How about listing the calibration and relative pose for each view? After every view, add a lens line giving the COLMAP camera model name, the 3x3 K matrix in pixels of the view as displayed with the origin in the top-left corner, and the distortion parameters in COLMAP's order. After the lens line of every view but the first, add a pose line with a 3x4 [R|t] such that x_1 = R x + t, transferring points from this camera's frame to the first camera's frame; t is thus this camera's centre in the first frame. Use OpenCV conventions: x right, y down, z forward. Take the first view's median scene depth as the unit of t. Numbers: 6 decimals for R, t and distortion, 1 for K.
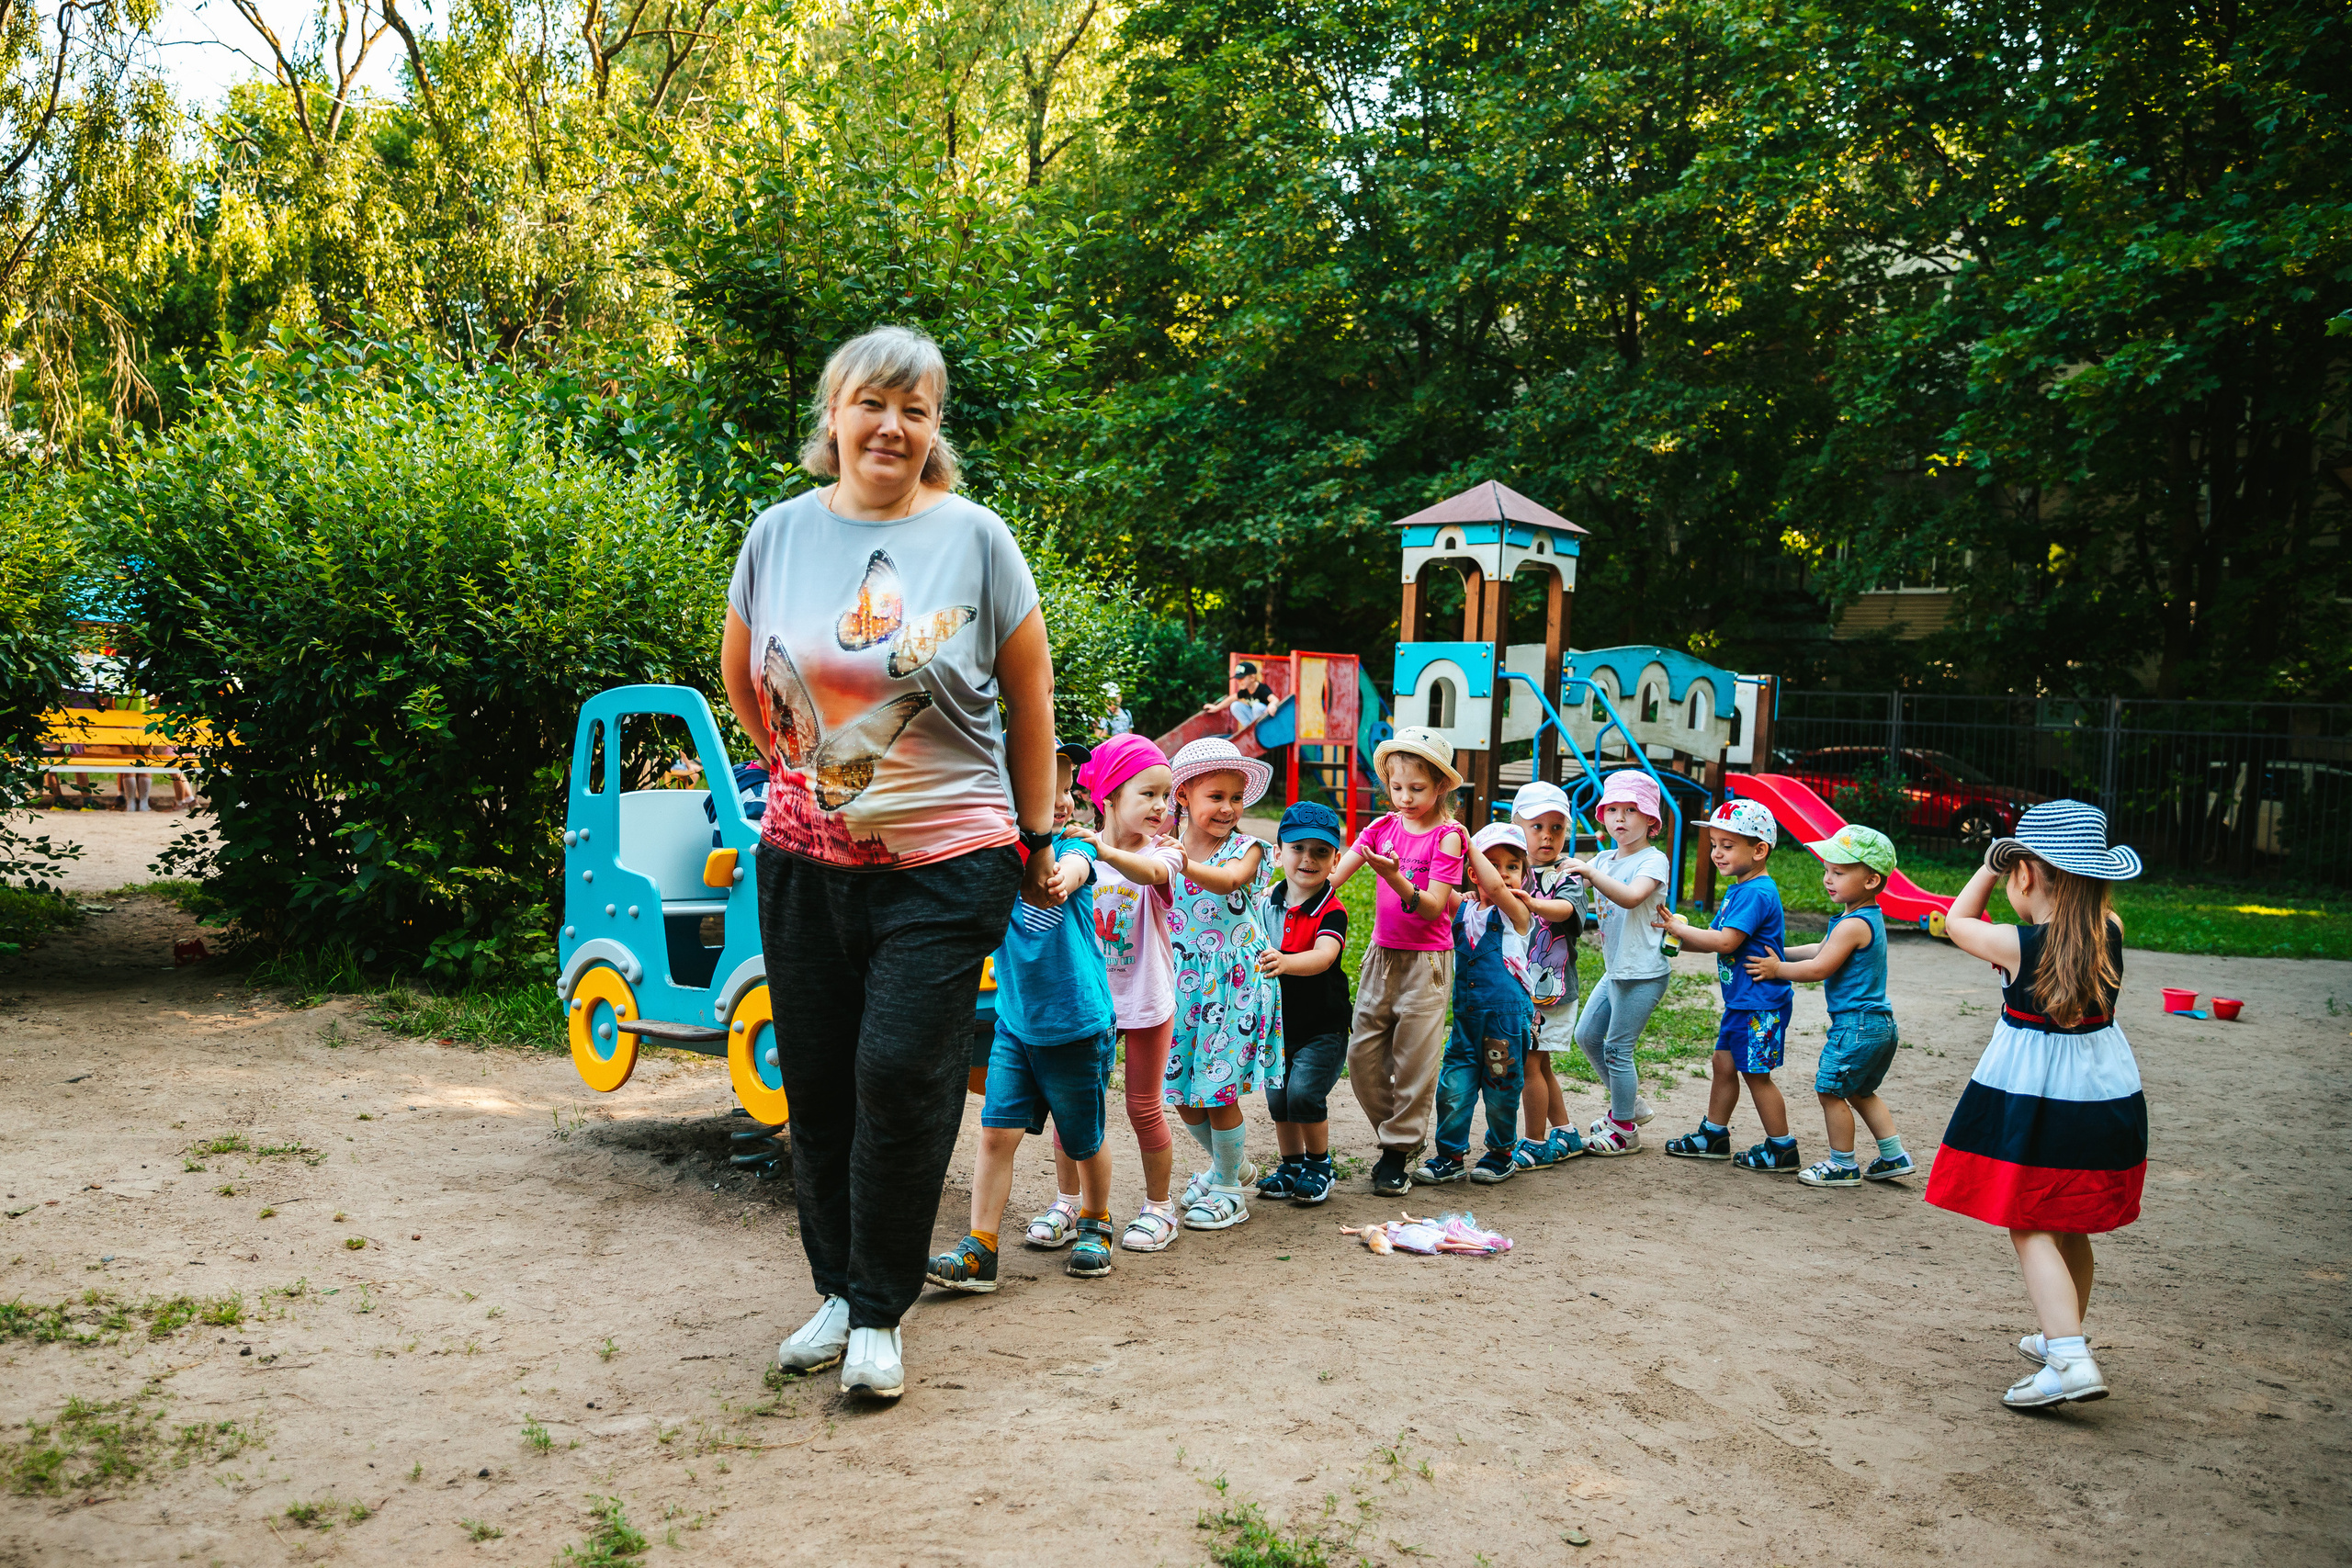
lens RADIAL K [[1817.4, 0, 1164.3], [0, 1817.4, 795.0], [0, 0, 1]] dist [-0.084266, 0.085846]
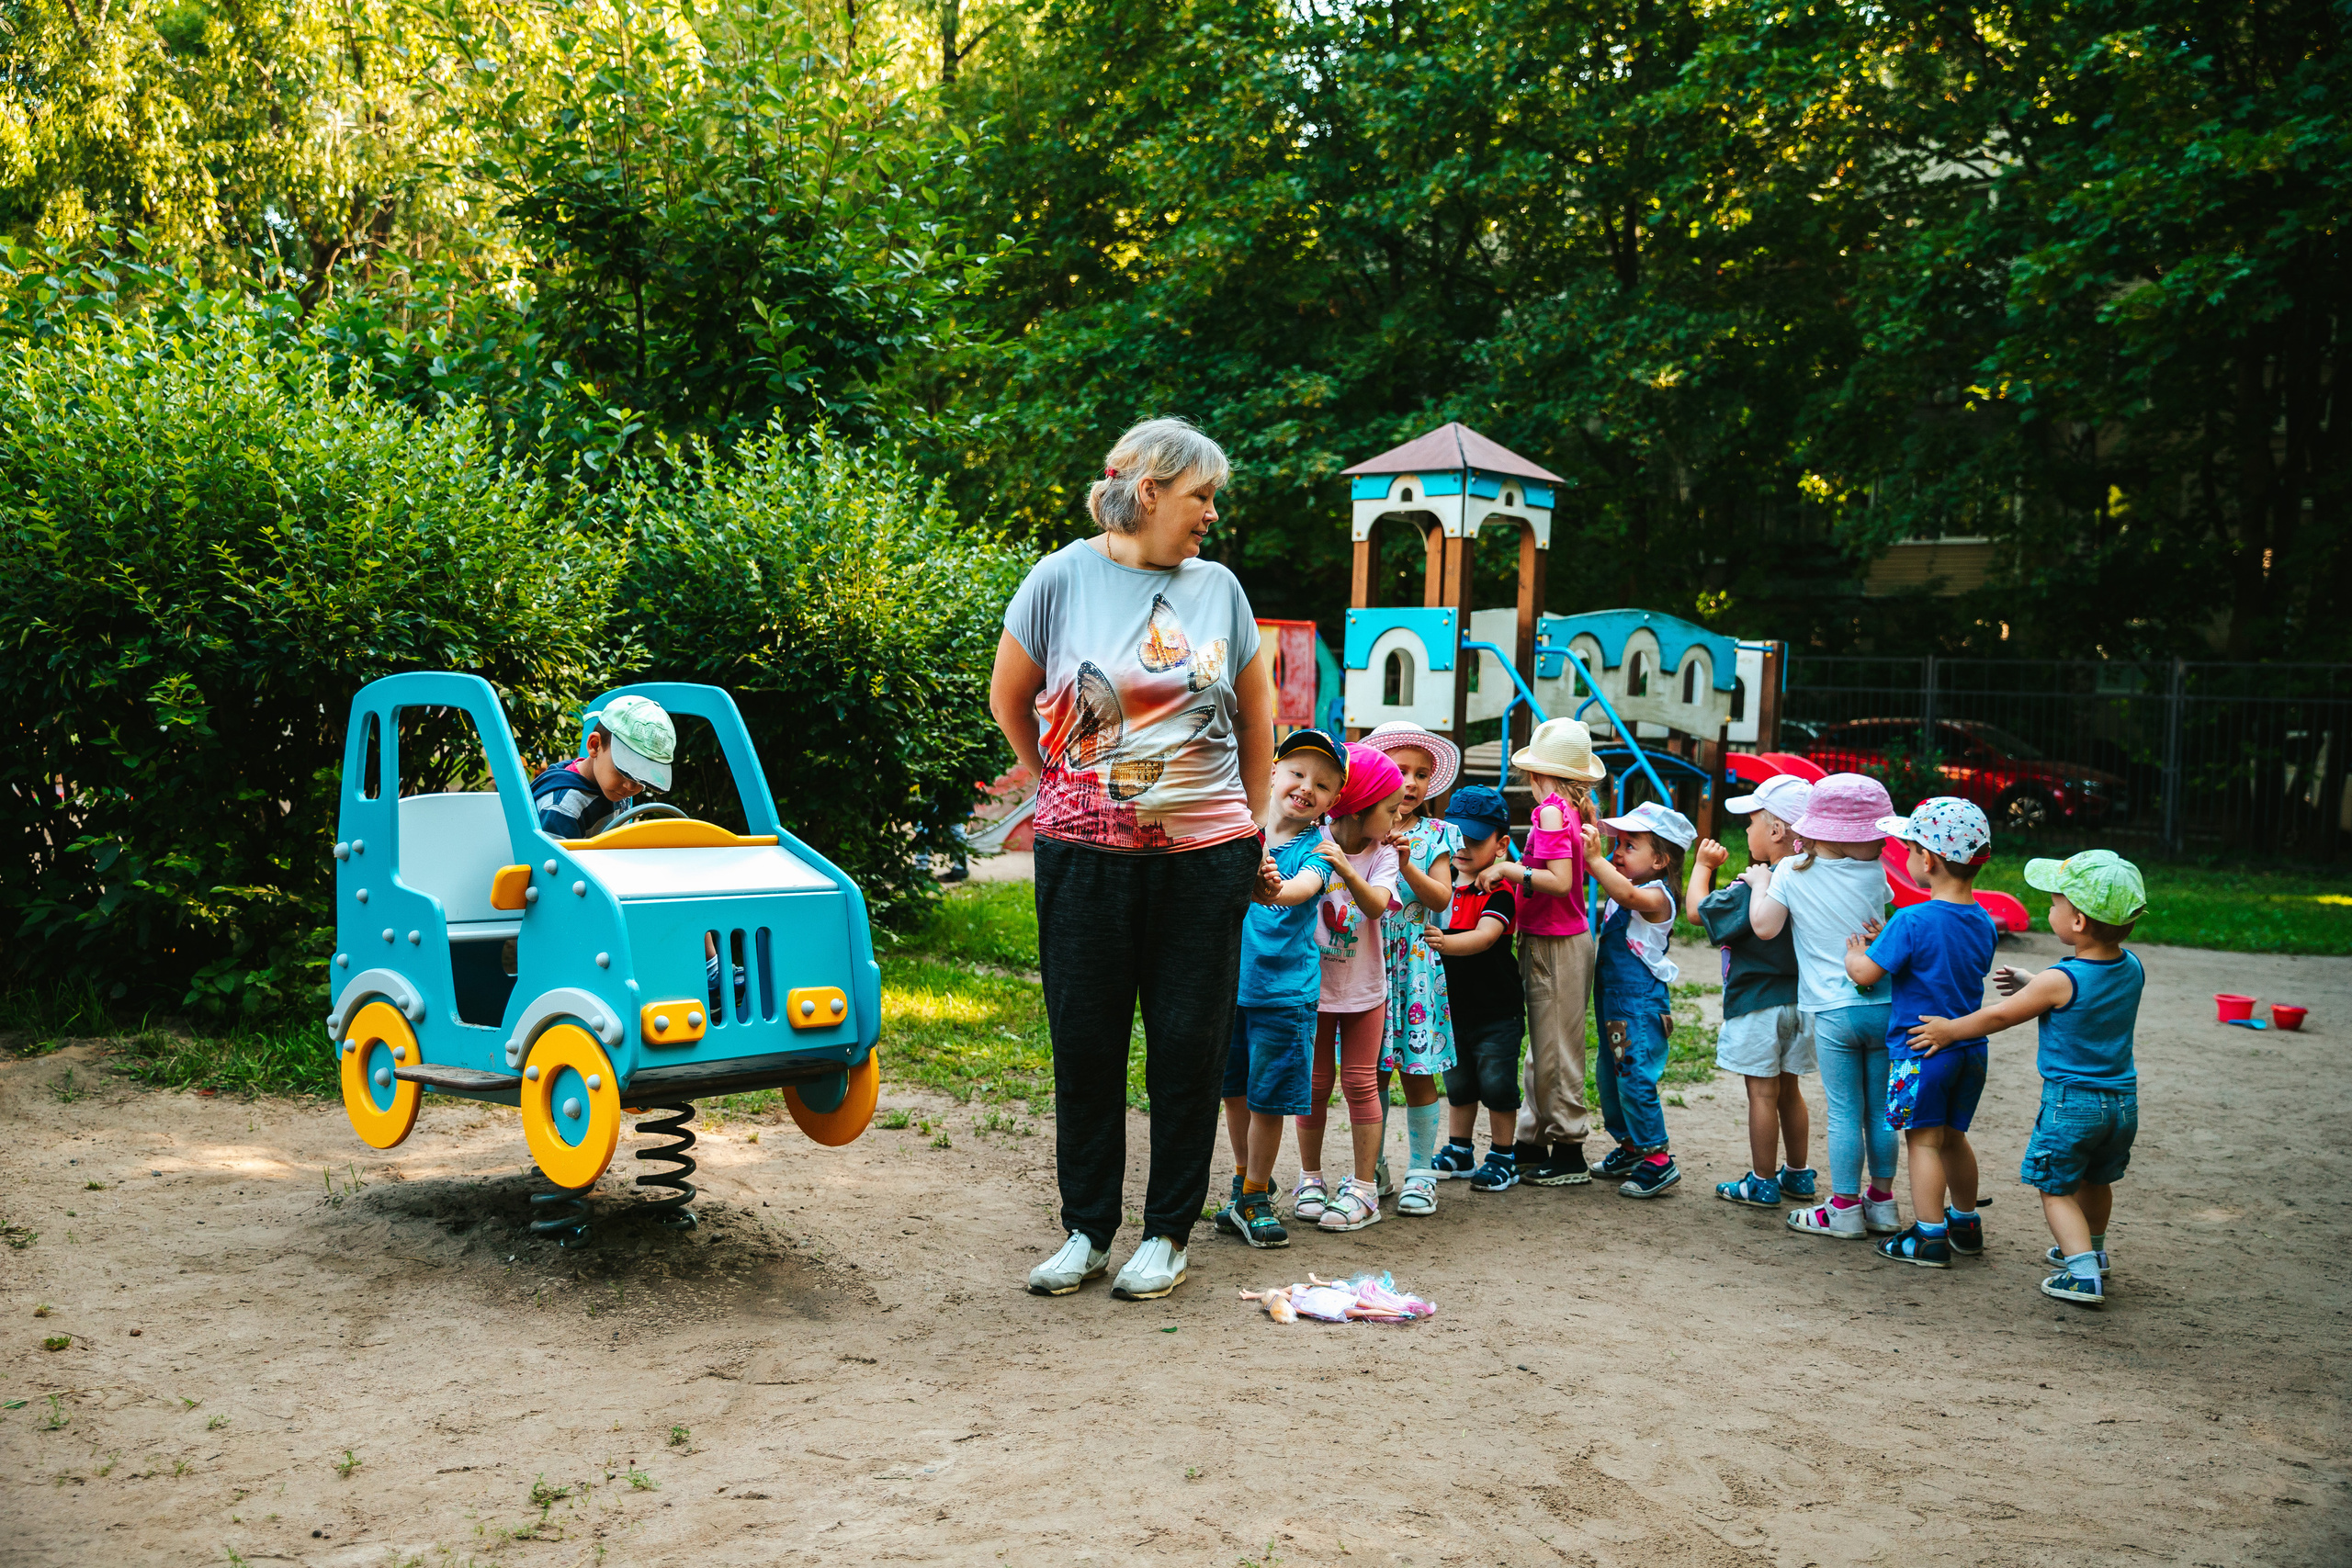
lens RADIAL K [[2074.8, 0, 1176.0], [0, 2074.8, 784.0], [0, 0, 1]] dist [-0.041762, 0.083517]
pose [[0.999269, -0.011377, 0.036507, 0.018147], [0.011353, 0.999935, 0.000880, -0.002991], [-0.036515, -0.000465, 0.999333, 0.004944]]
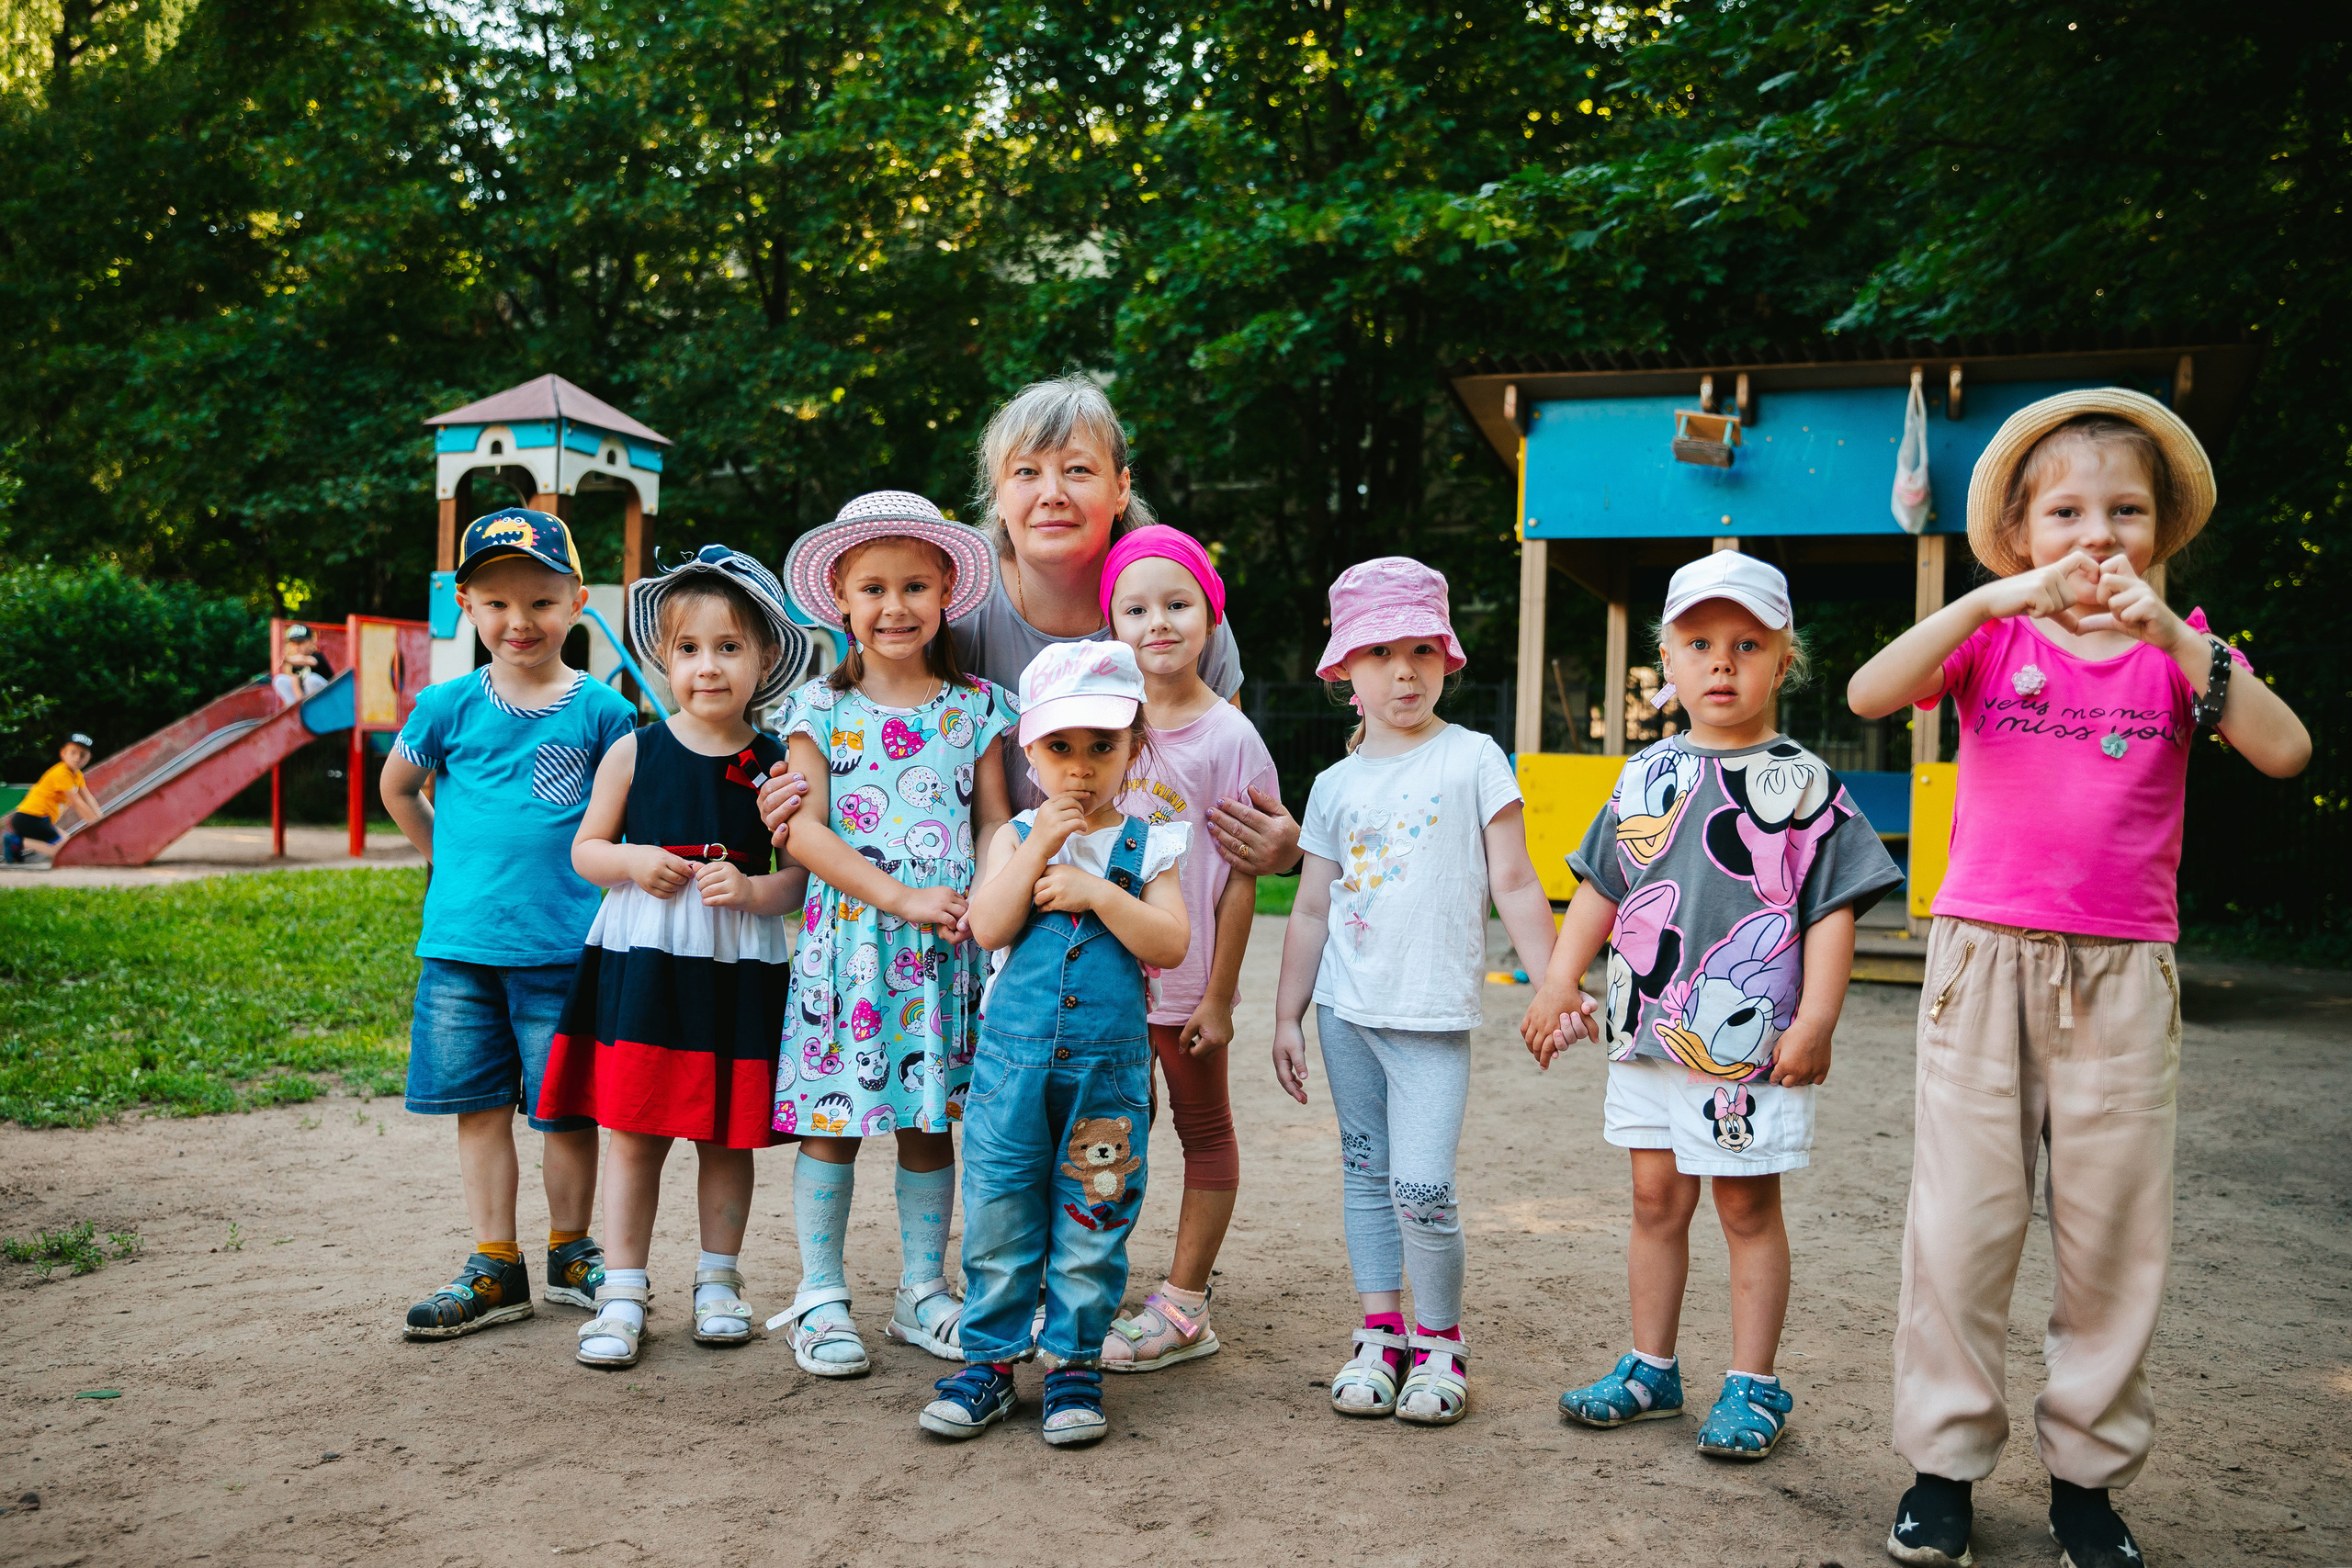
lens RADIAL K [[2024.4, 0, 1176.0], [0, 2024.4, 784.0], [0, 0, 1]] dist [-0.077597, 0.077832]
pose [[0.901913, -0.029197, 0.430929, 0.092702], [0.031464, 0.999503, 0.001867, 0.037454], [-0.430769, 0.011875, 0.902384, 0.158937]]
